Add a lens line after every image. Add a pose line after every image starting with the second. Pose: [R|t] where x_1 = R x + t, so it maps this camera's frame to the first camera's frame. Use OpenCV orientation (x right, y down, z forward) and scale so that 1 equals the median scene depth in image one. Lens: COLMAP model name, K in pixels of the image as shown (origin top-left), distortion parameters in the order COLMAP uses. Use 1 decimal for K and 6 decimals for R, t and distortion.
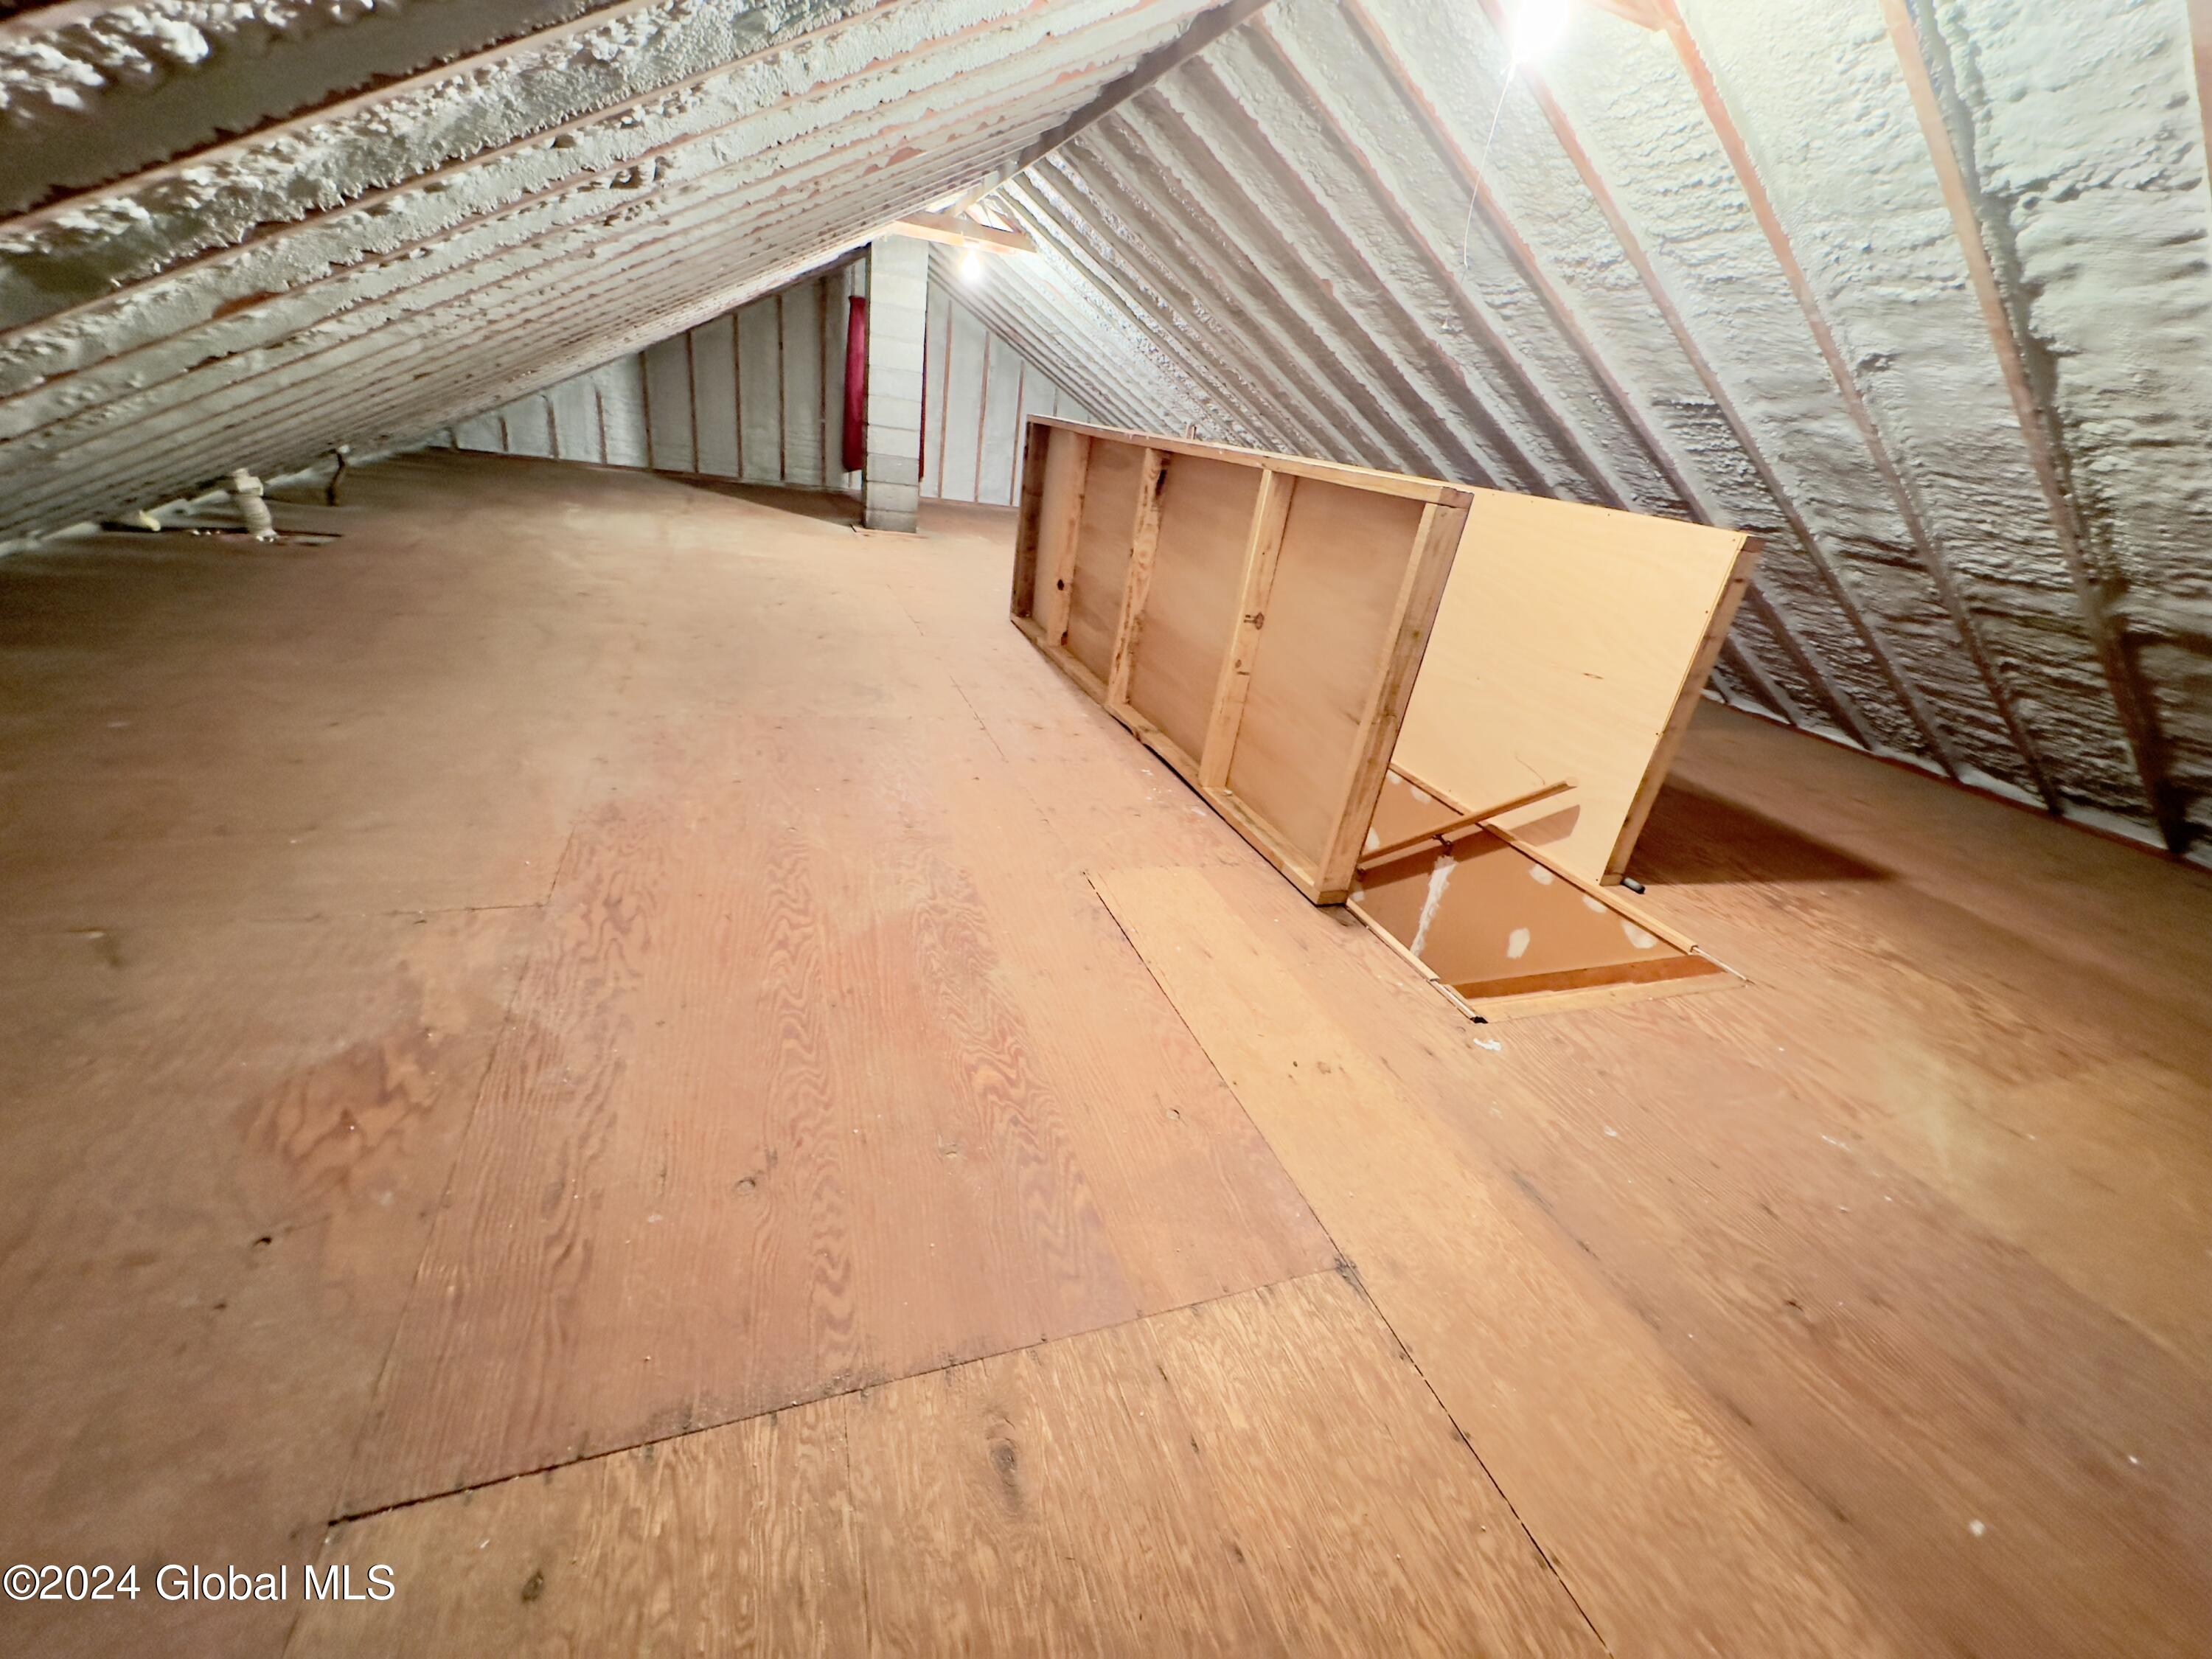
lens RADIAL K [[883.0, 0, 1102.9], [0, 883.0, 820.1], [0, 0, 1]] dist [0.001509, 0.000542]
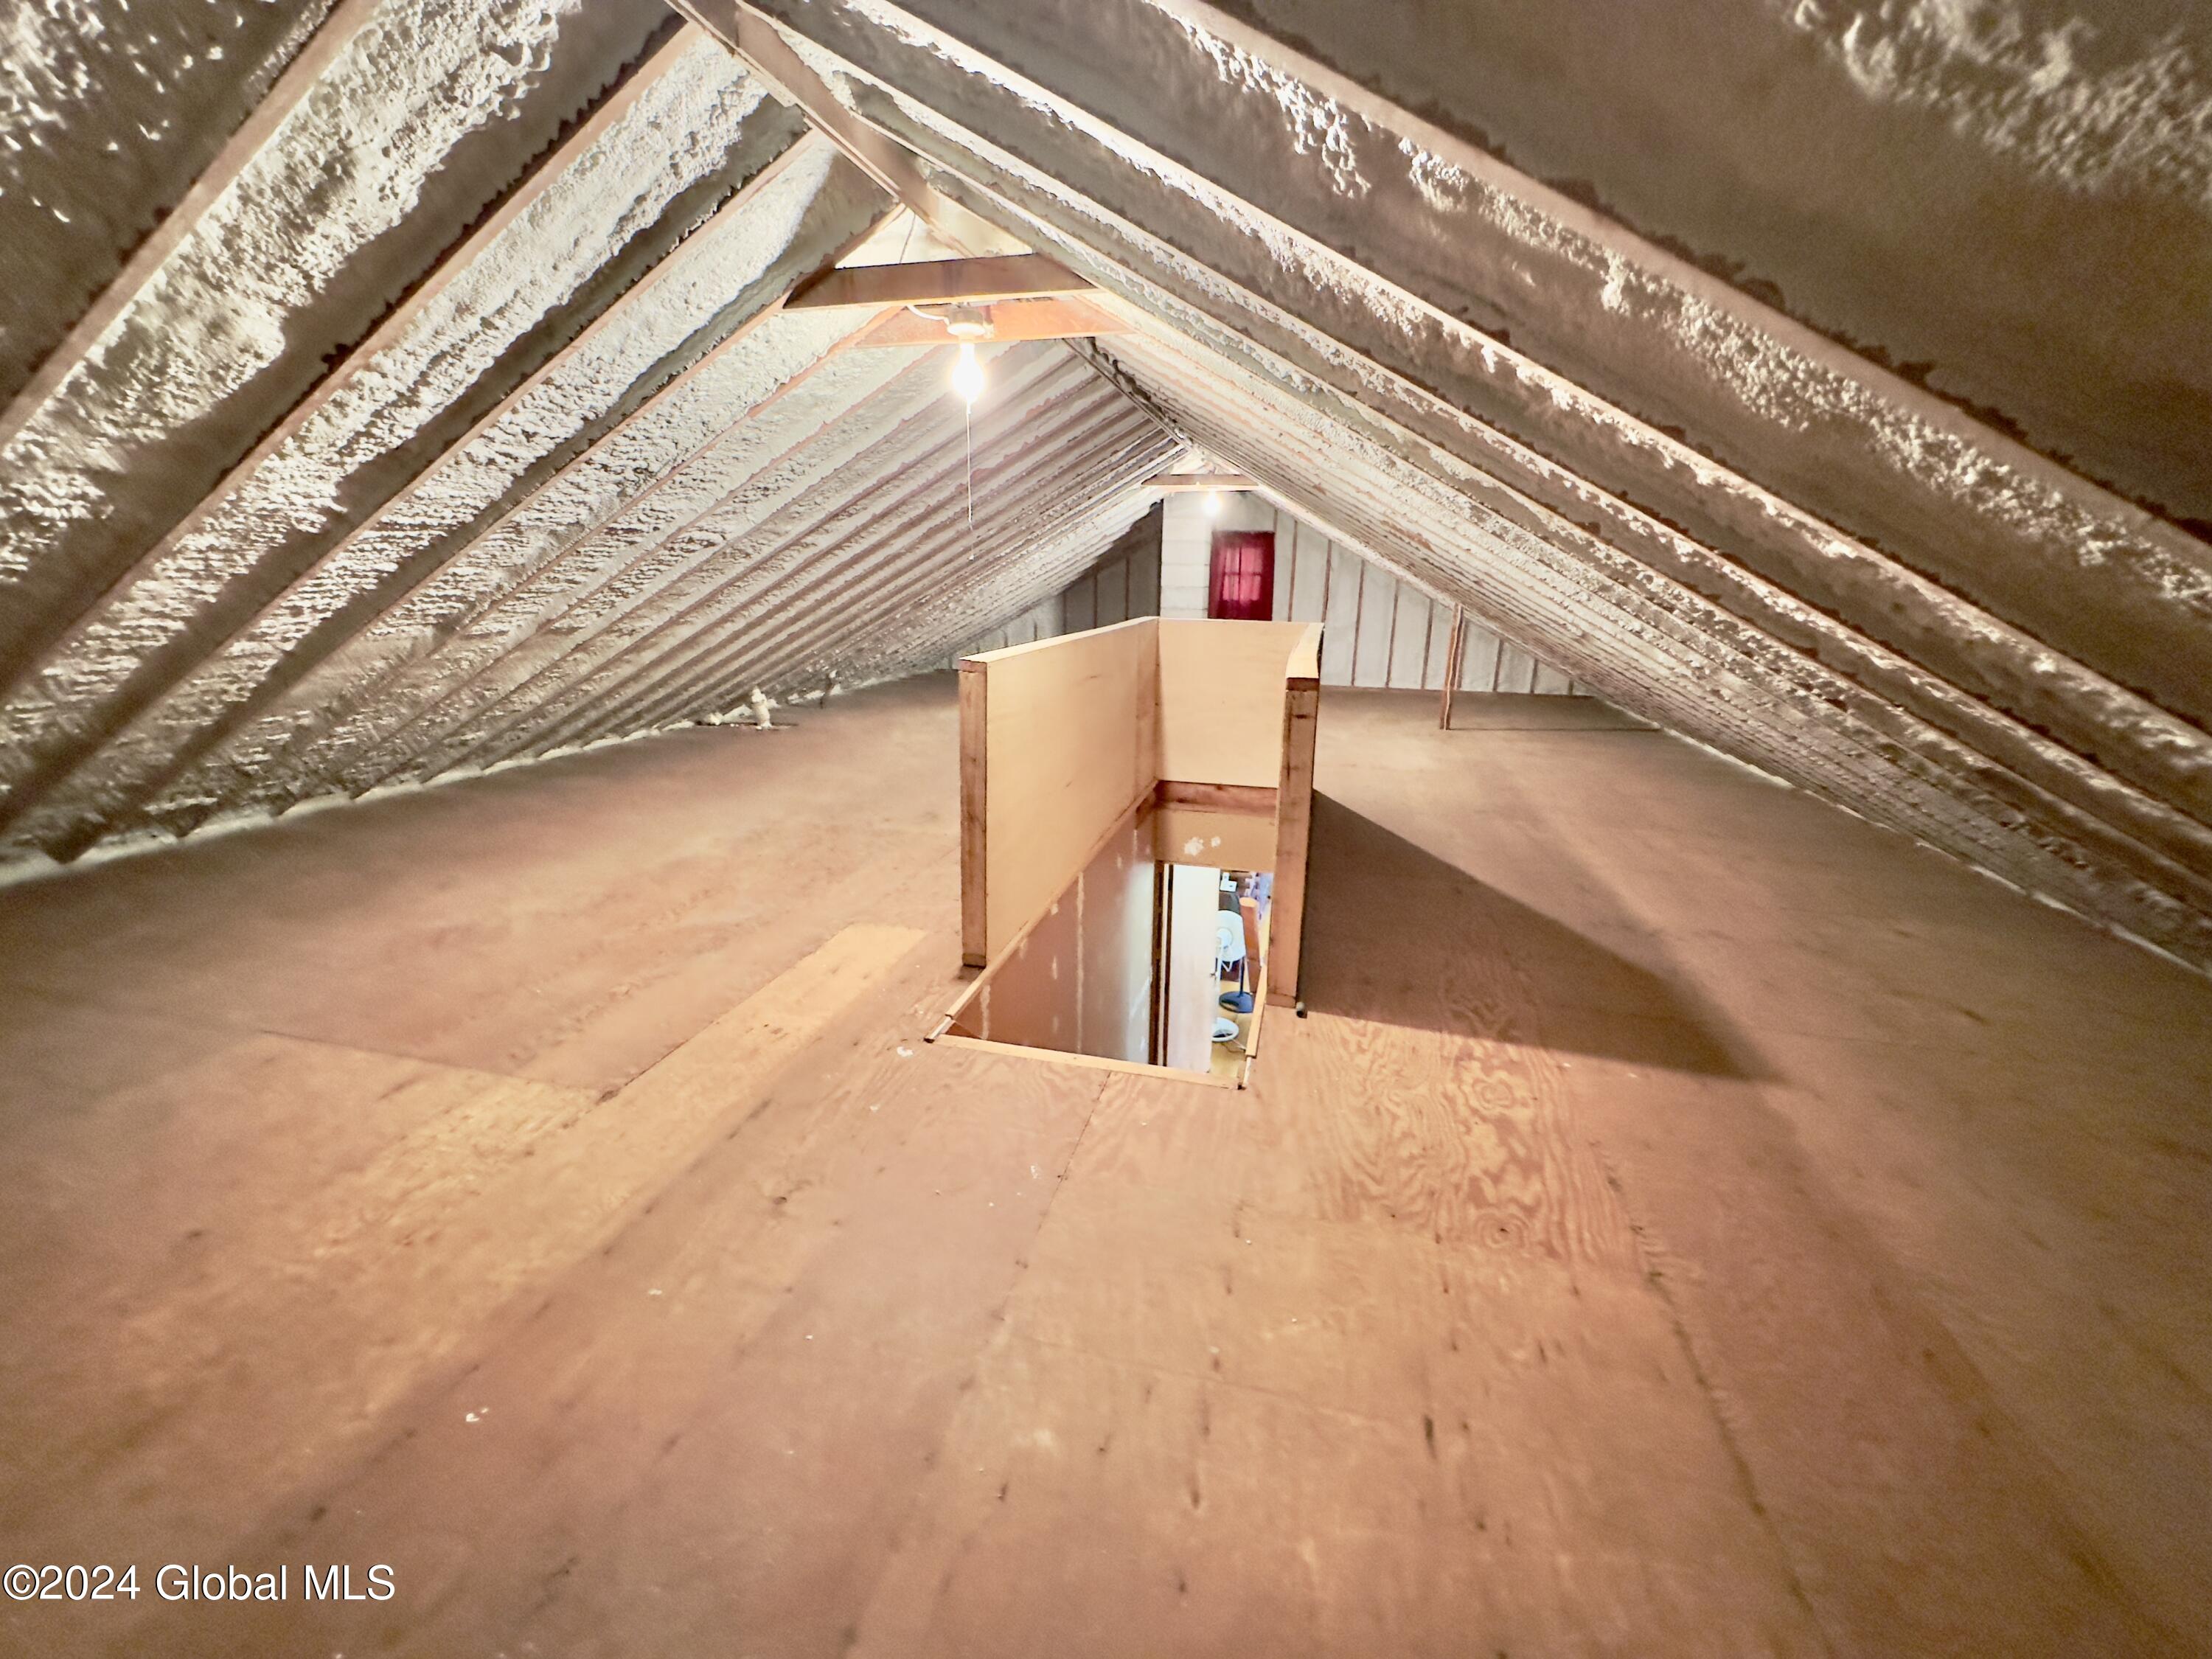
lens RADIAL K [[883.0, 0, 1100.7], [0, 883.0, 833.2], [0, 0, 1]] dist [0.001509, 0.000542]
pose [[0.817841, 0.041534, -0.573943, 1.280679], [-0.150899, 0.977968, -0.144252, 0.071918], [0.555307, 0.204583, 0.806090, 0.025000]]
